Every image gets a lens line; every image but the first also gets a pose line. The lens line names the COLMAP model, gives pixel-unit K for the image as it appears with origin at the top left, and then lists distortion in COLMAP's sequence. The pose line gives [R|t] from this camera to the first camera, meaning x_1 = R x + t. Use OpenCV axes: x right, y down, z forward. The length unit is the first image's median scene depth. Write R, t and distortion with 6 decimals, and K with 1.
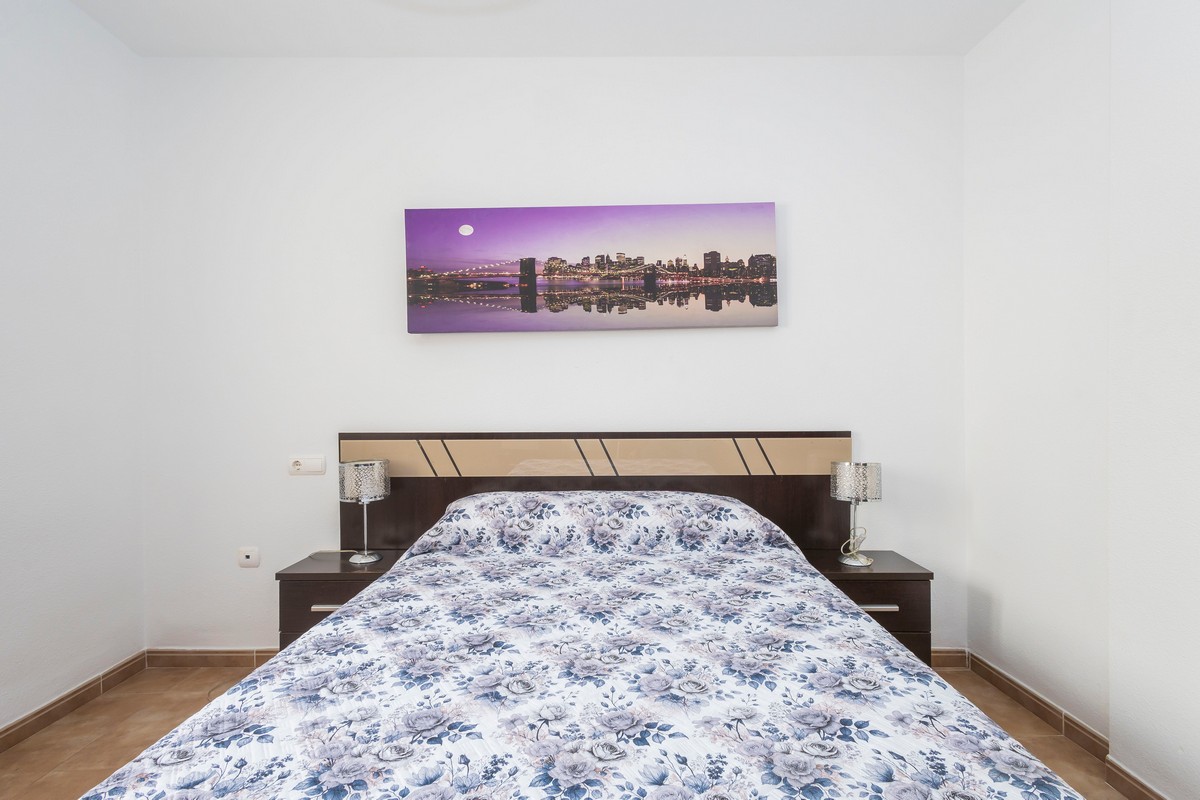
lens RADIAL K [[559.8, 0, 600.5], [0, 559.8, 398.3], [0, 0, 1]] dist [0.018064, -0.002717]
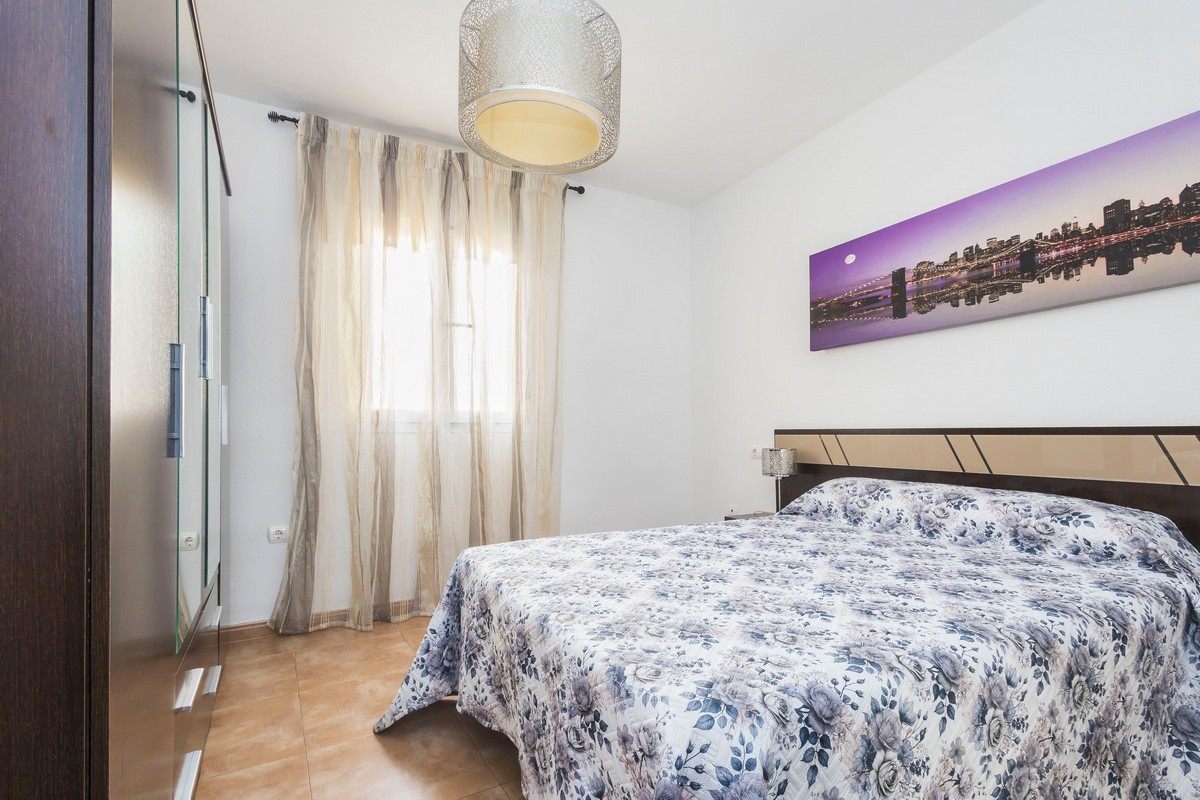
lens RADIAL K [[559.8, 0, 587.8], [0, 559.8, 425.3], [0, 0, 1]] dist [0.018064, -0.002717]
pose [[0.450735, -0.007140, -0.892629, 0.579136], [0.006310, 0.999969, -0.004812, 0.056561], [0.892636, -0.003463, 0.450766, -0.038335]]
